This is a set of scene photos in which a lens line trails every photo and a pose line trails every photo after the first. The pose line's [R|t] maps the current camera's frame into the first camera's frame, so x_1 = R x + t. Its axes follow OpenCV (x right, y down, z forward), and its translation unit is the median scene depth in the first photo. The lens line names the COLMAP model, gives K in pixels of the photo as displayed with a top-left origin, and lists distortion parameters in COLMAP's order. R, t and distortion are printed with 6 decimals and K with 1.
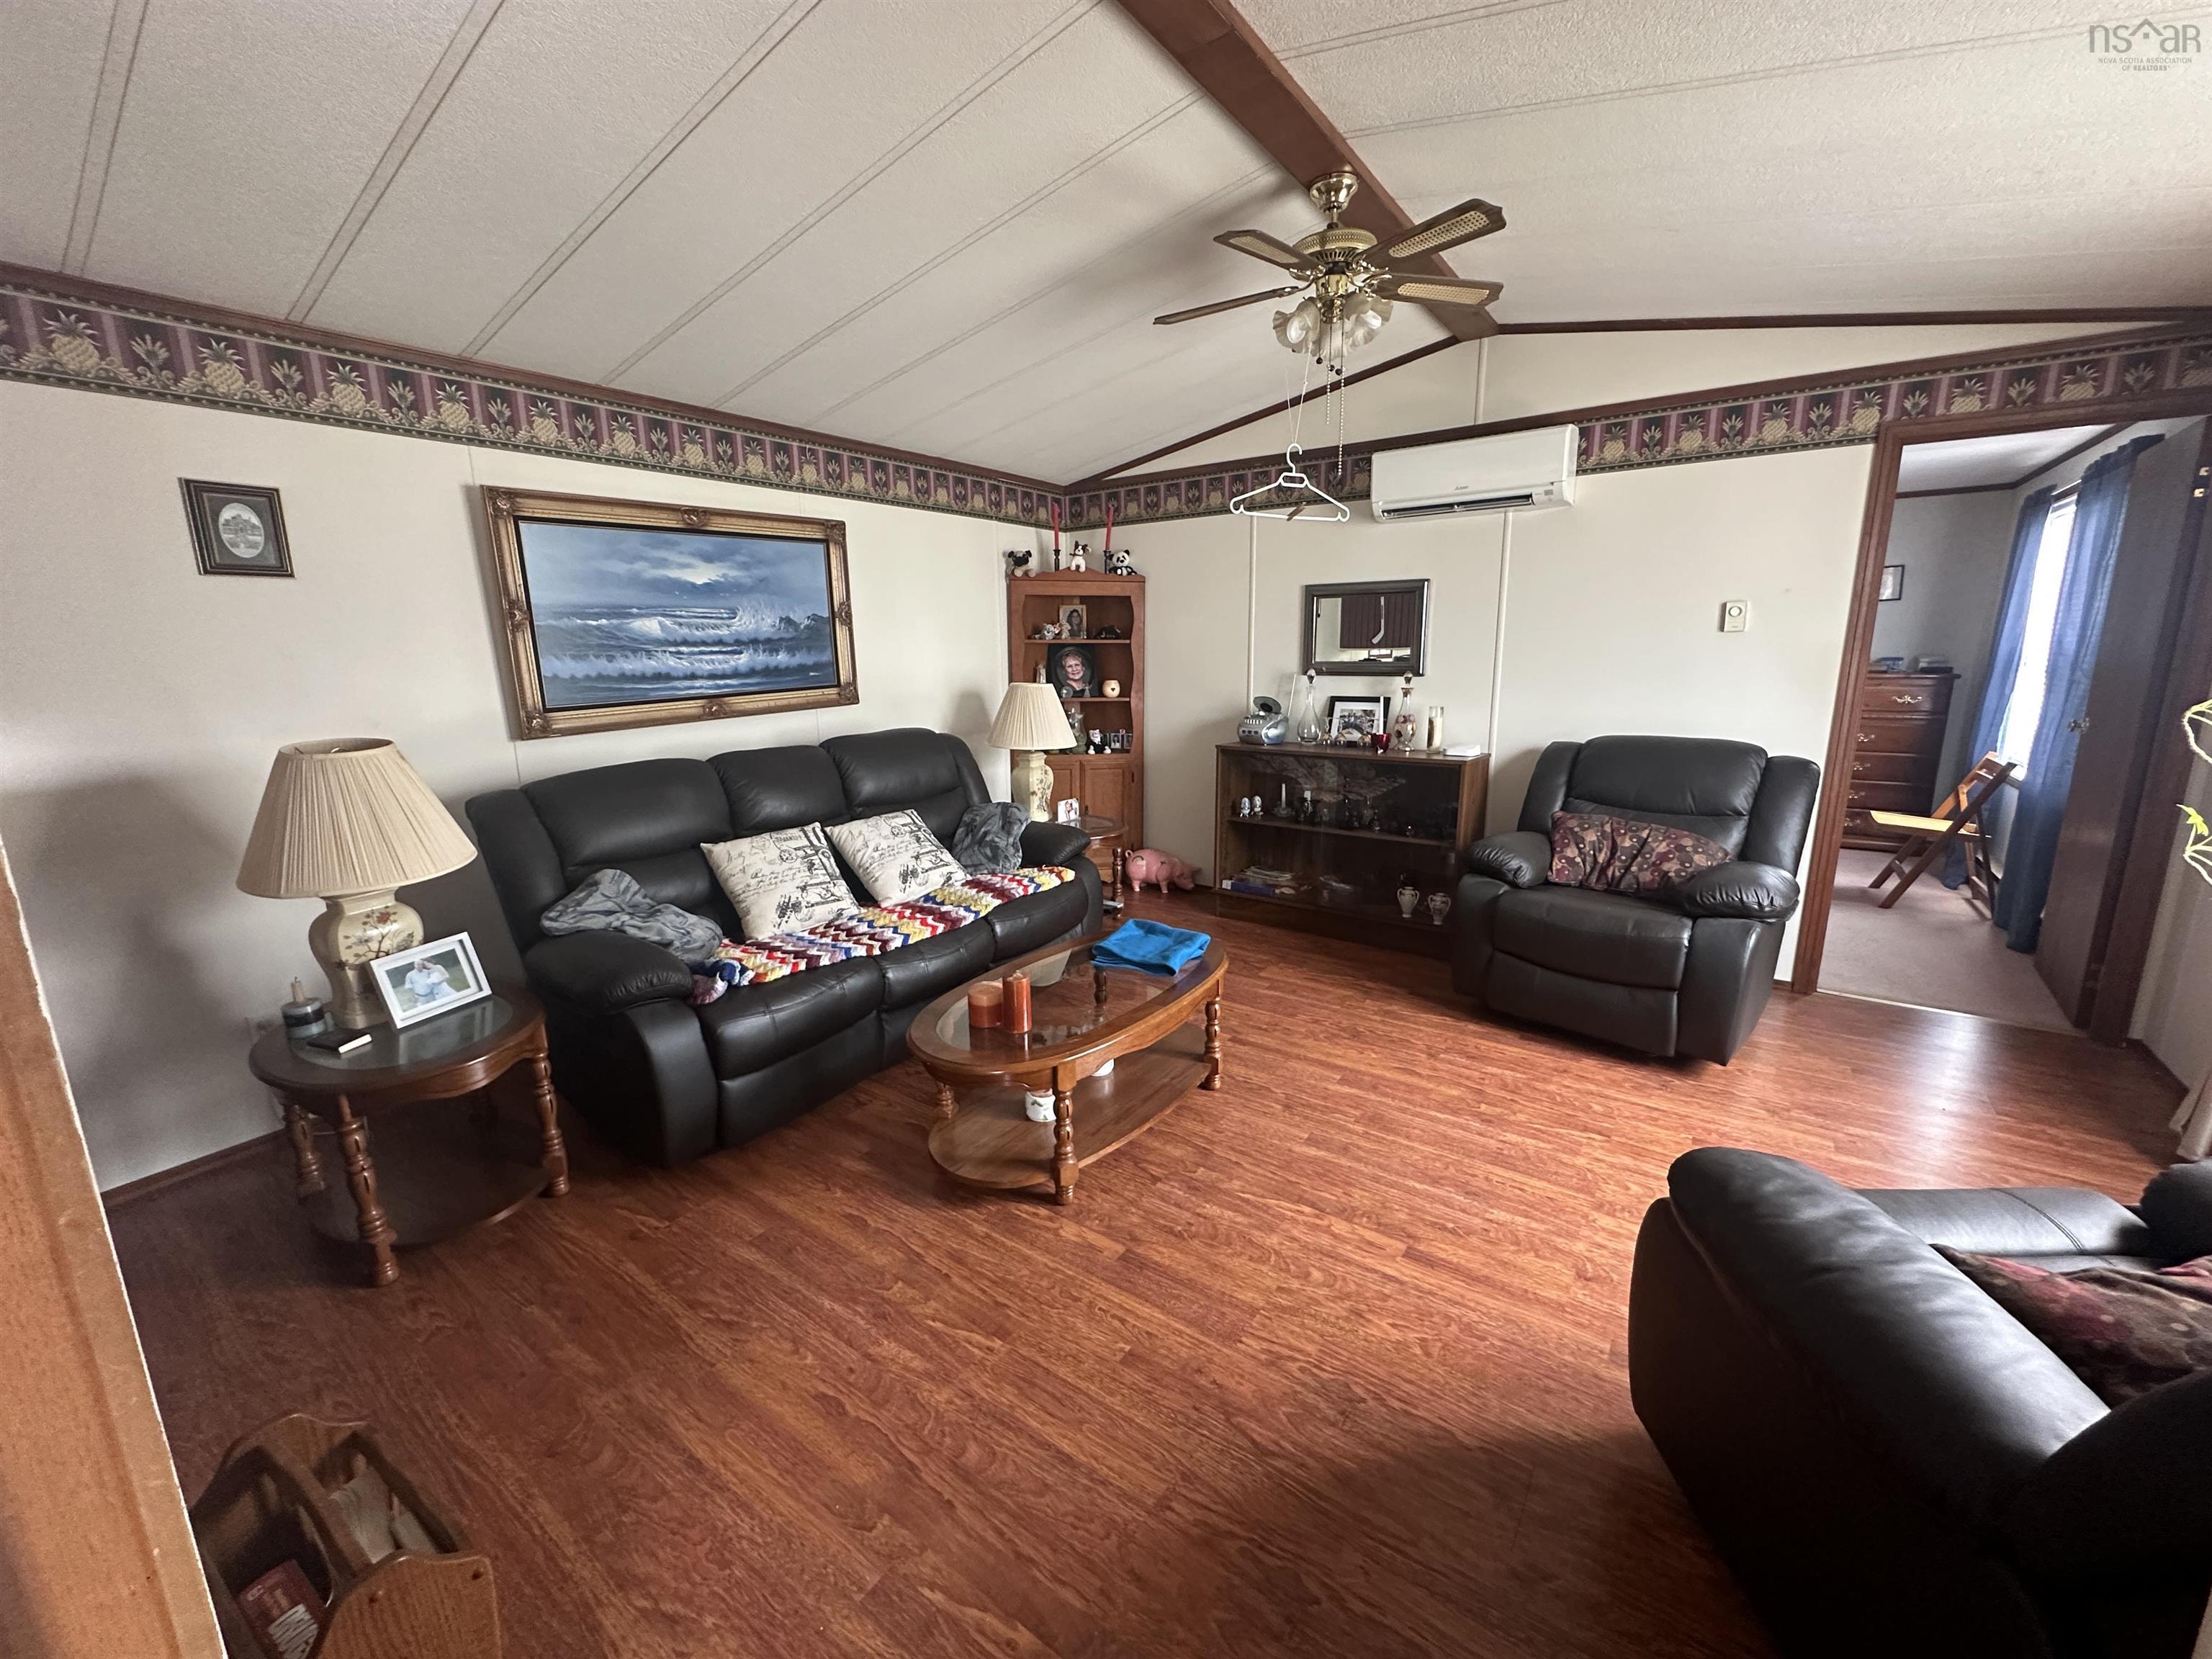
lens RADIAL K [[885.7, 0, 1109.2], [0, 885.7, 829.2], [0, 0, 1]] dist [-0.002491, -0.000156]
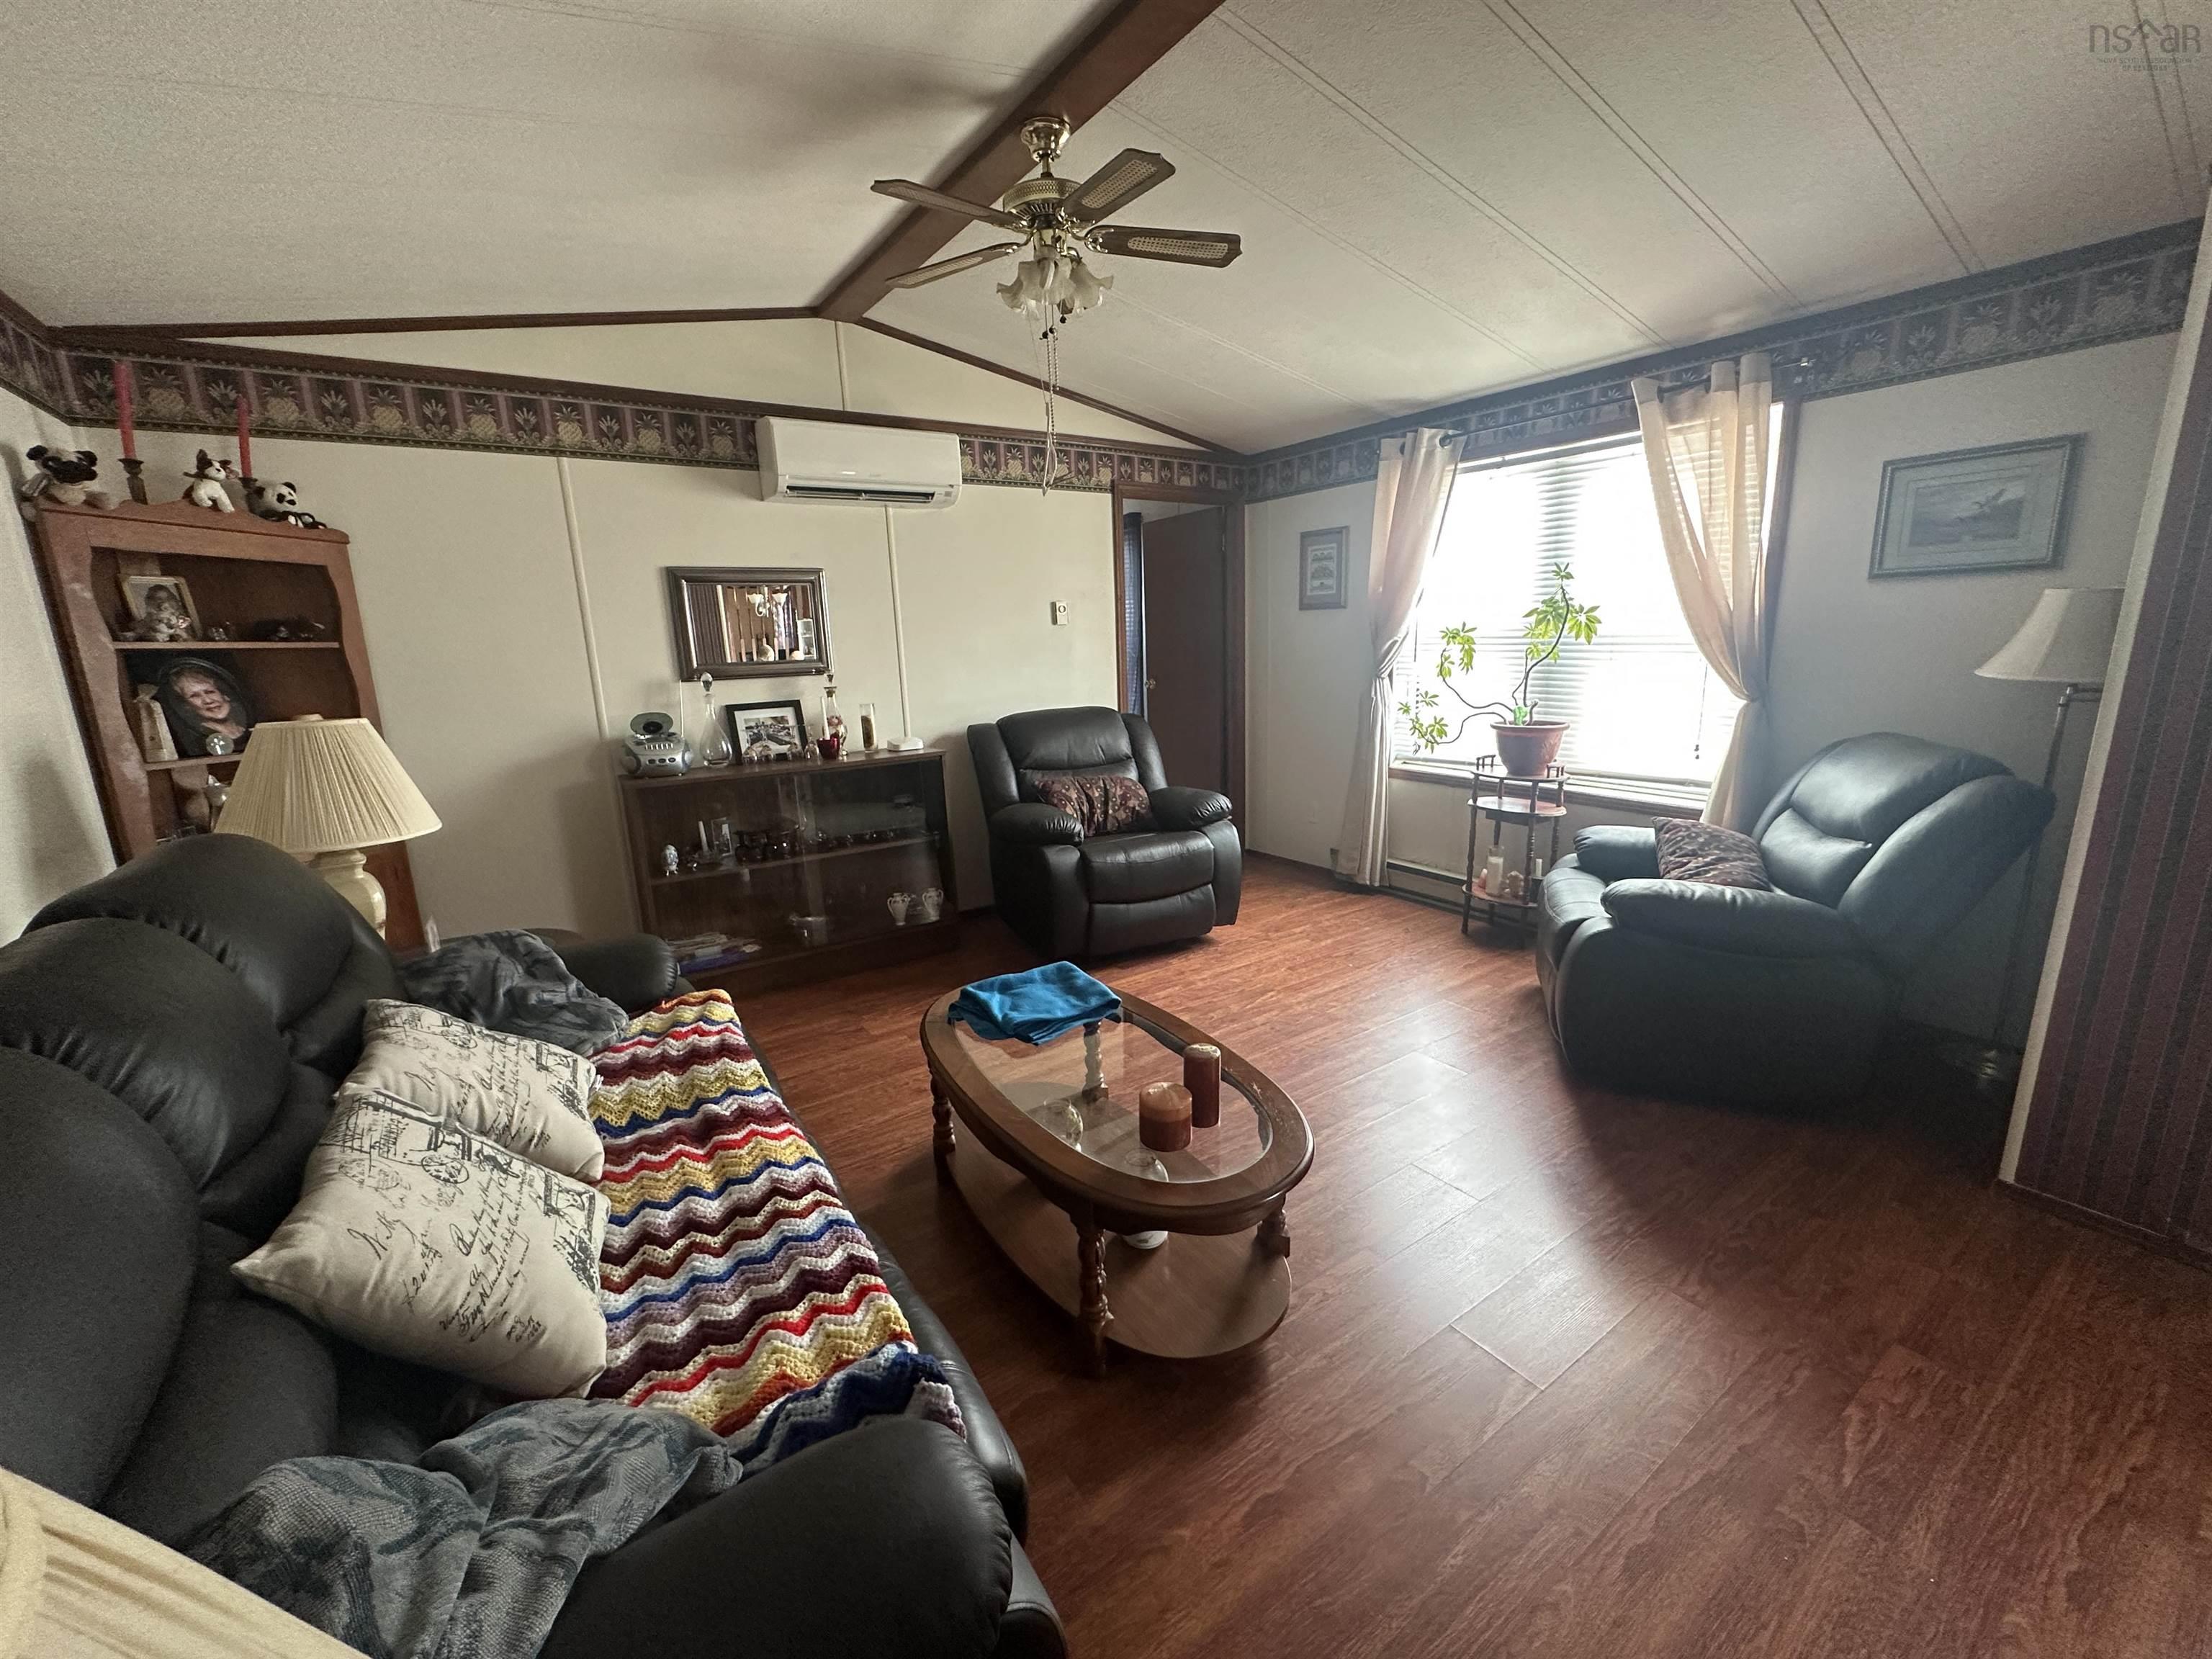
lens RADIAL K [[885.7, 0, 1110.1], [0, 885.7, 824.9], [0, 0, 1]] dist [-0.002491, -0.000156]
pose [[0.339655, -0.195635, 0.919979, -0.474868], [0.222708, 0.967041, 0.123420, -0.077525], [-0.913803, 0.162966, 0.372029, 0.462654]]
